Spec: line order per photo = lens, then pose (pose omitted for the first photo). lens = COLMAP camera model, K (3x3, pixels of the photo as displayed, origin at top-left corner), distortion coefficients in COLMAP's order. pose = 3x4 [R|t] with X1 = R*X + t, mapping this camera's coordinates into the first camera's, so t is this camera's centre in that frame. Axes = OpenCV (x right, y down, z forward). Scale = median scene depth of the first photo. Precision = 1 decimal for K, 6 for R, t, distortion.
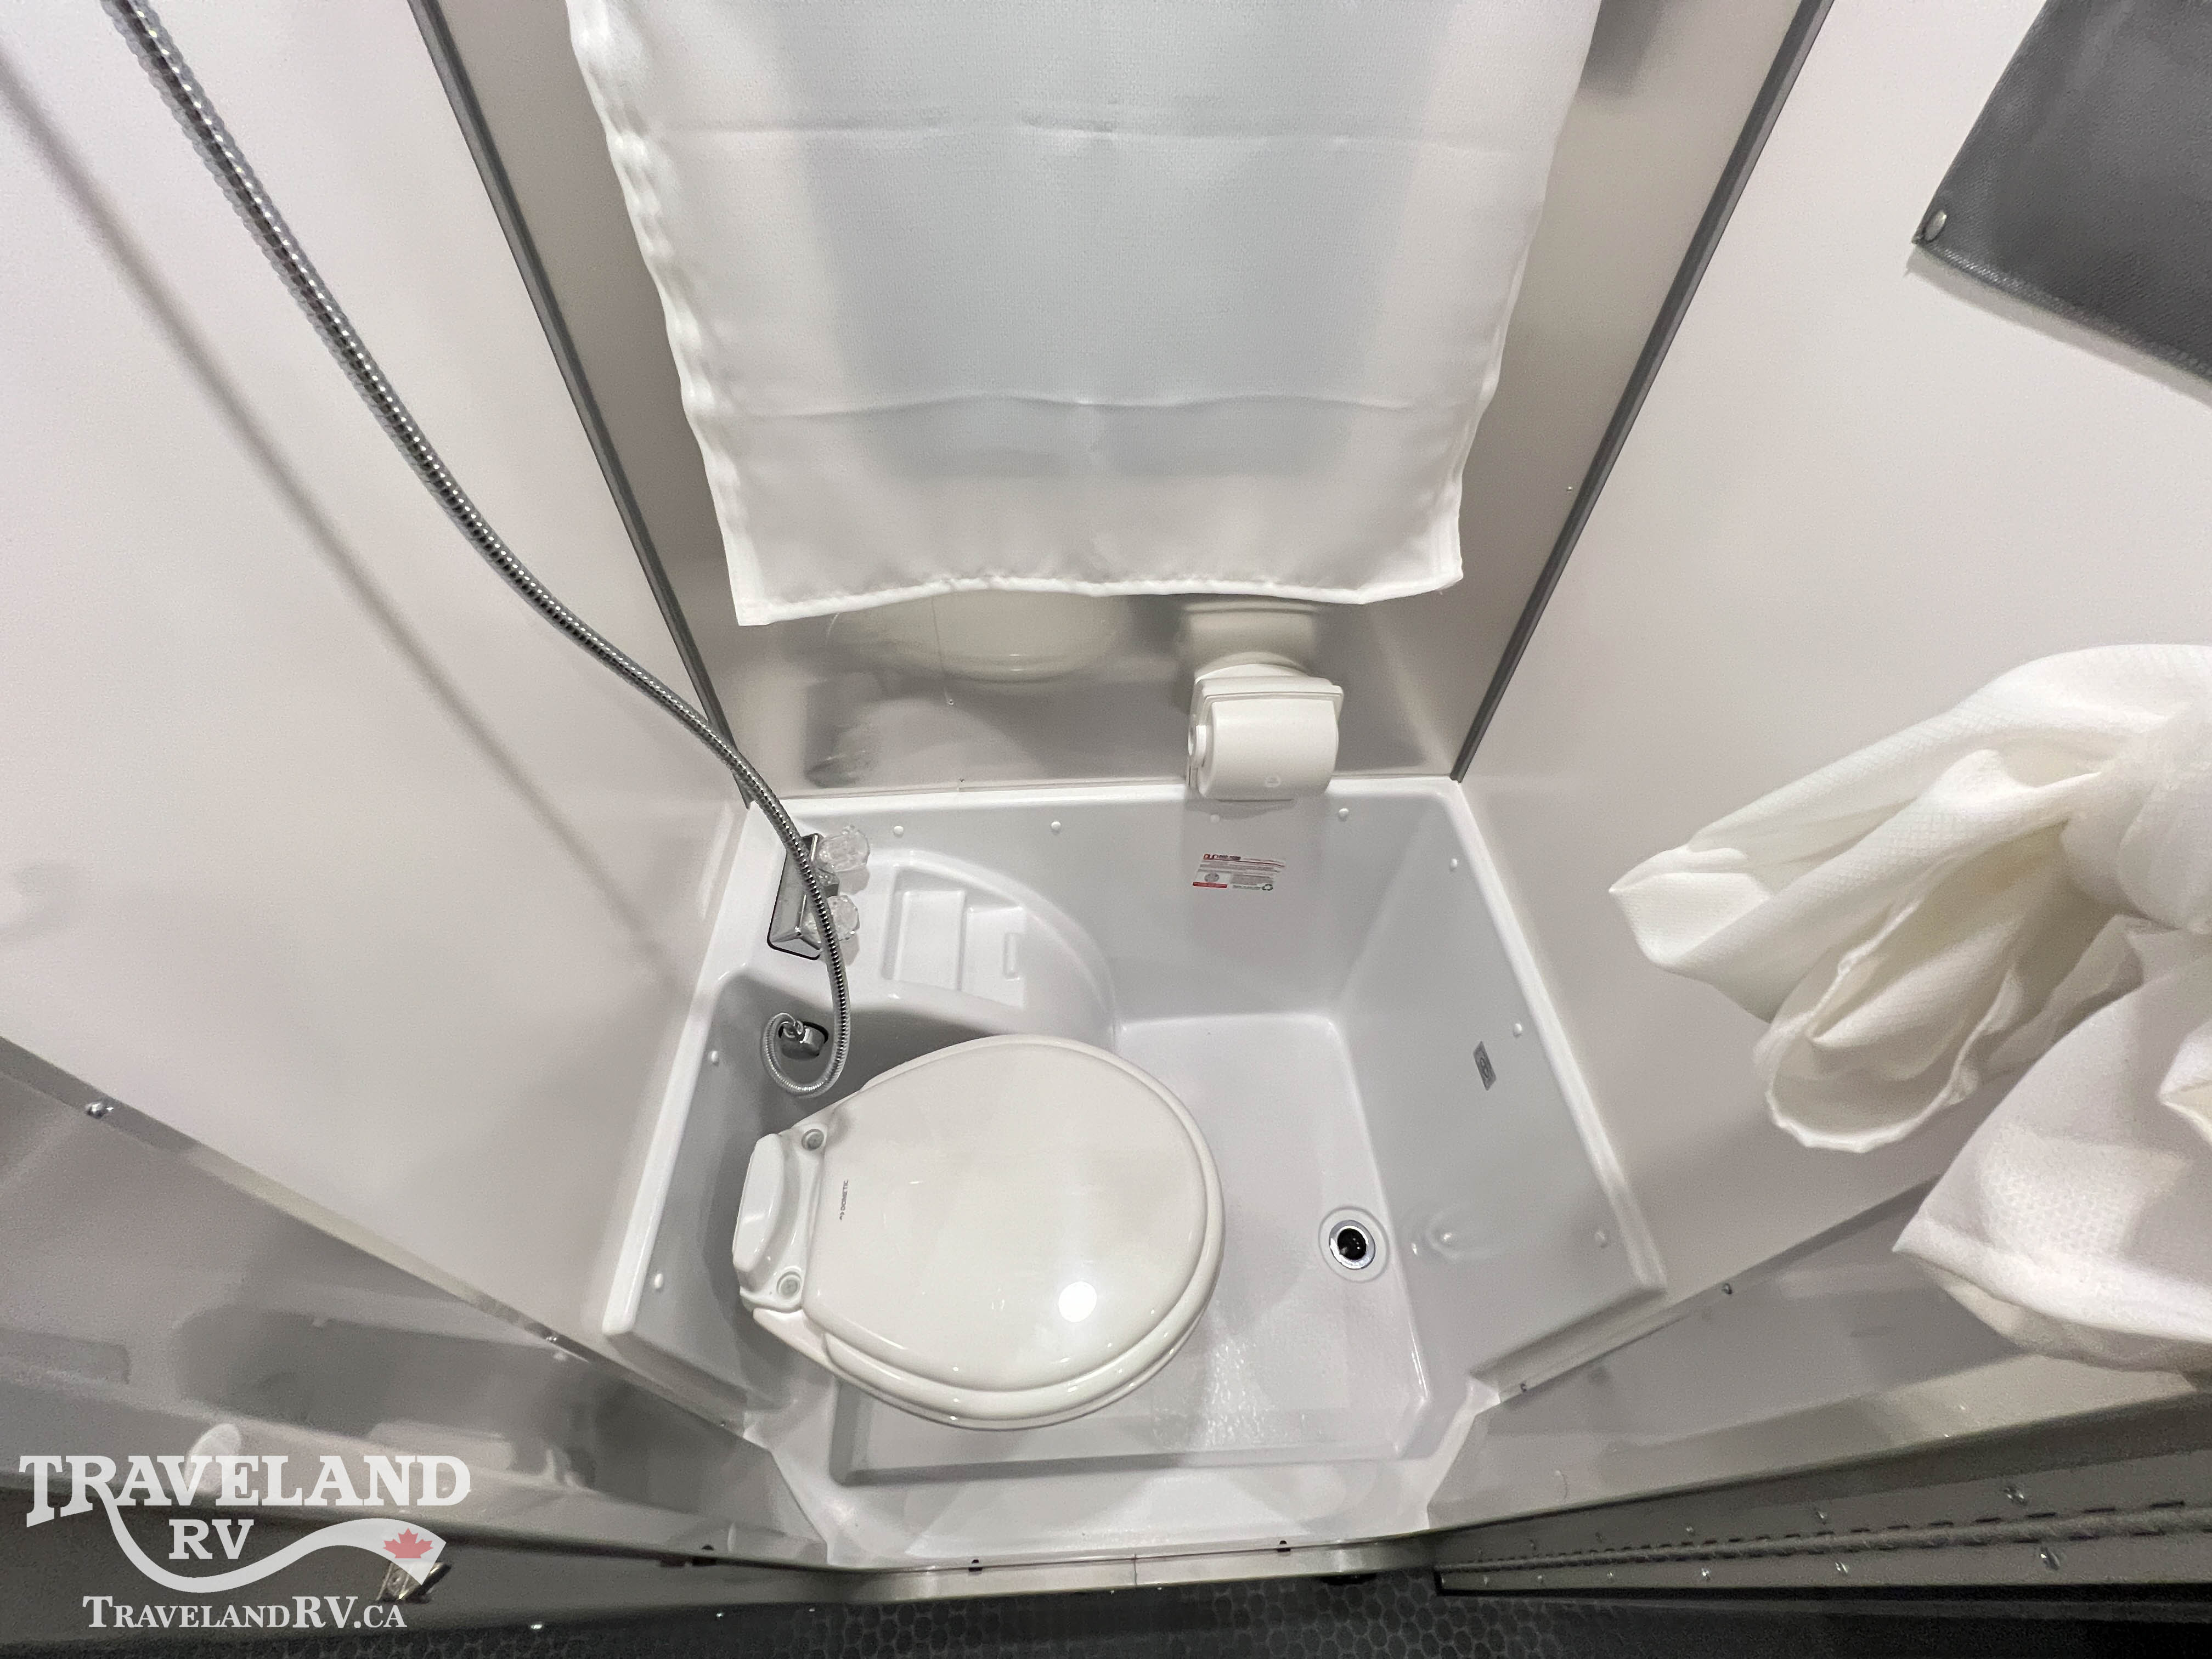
lens RADIAL K [[876.1, 0, 1097.2], [0, 876.1, 826.1], [0, 0, 1]] dist [-0.003069, 0.000113]
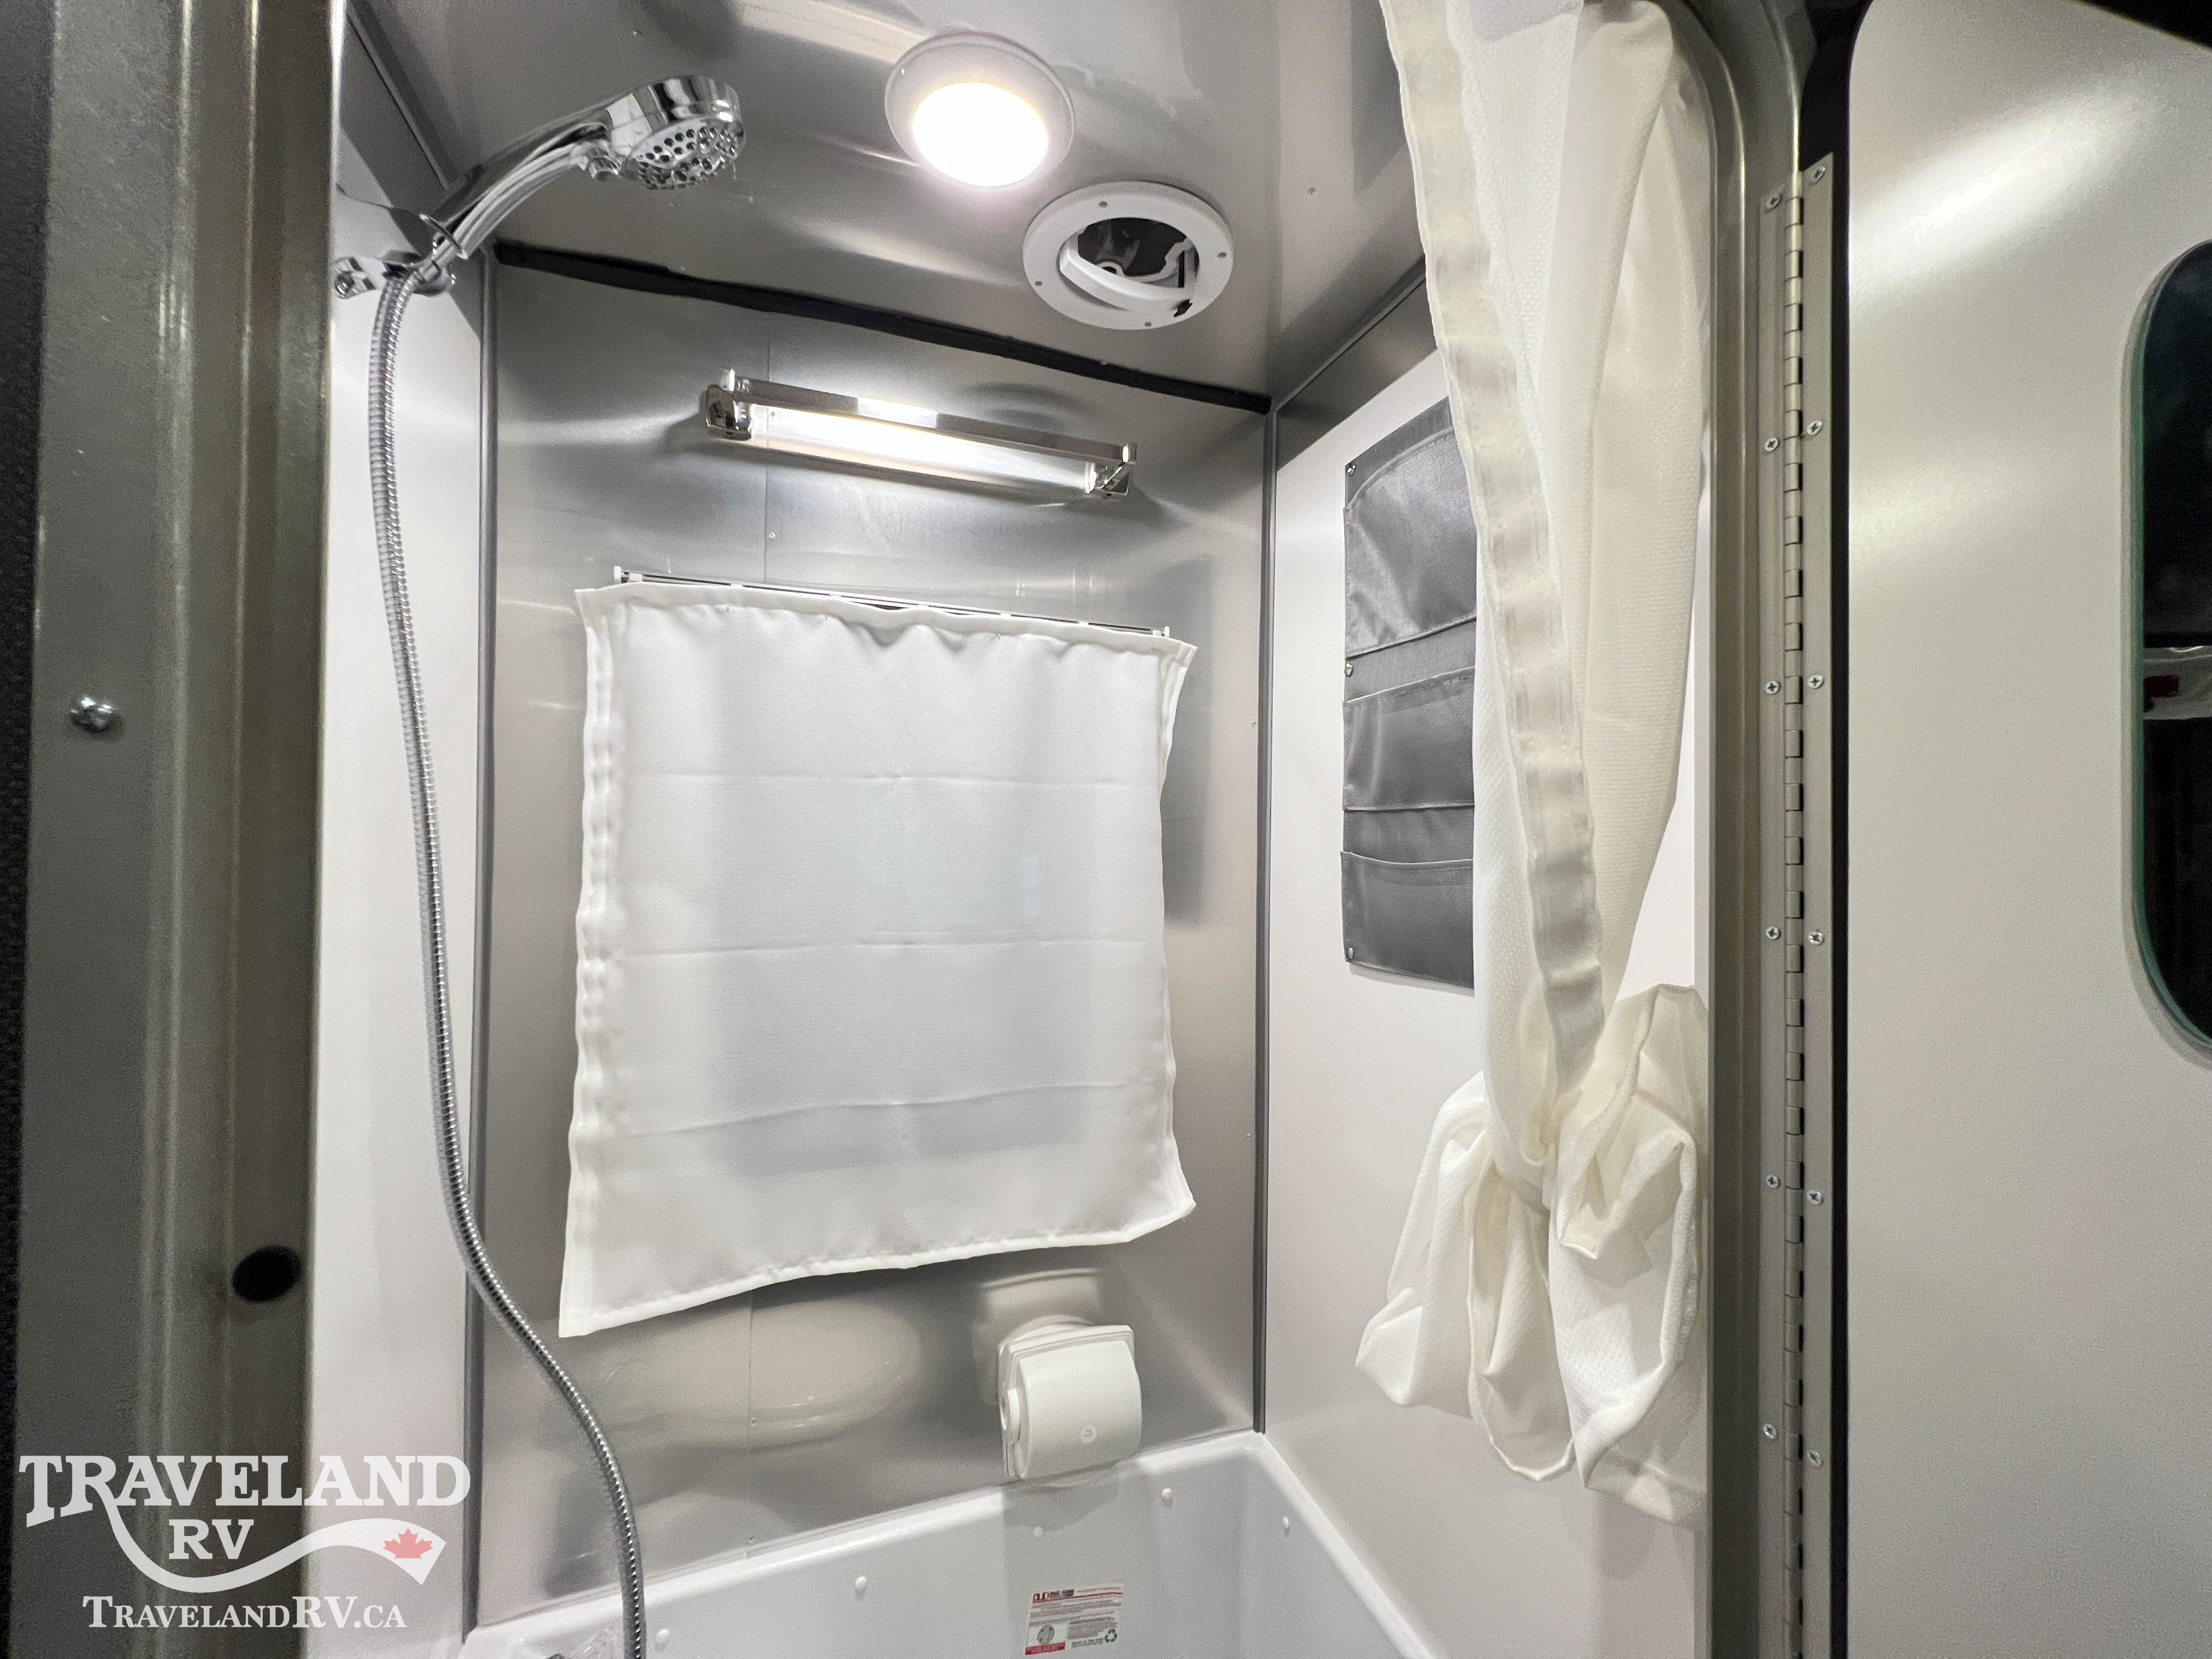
lens RADIAL K [[880.5, 0, 1092.0], [0, 880.5, 828.3], [0, 0, 1]] dist [-0.001419, -0.000204]
pose [[0.961290, -0.008530, 0.275405, -0.081063], [0.212377, 0.659742, -0.720858, 0.244657], [-0.175547, 0.751444, 0.636015, -0.213970]]
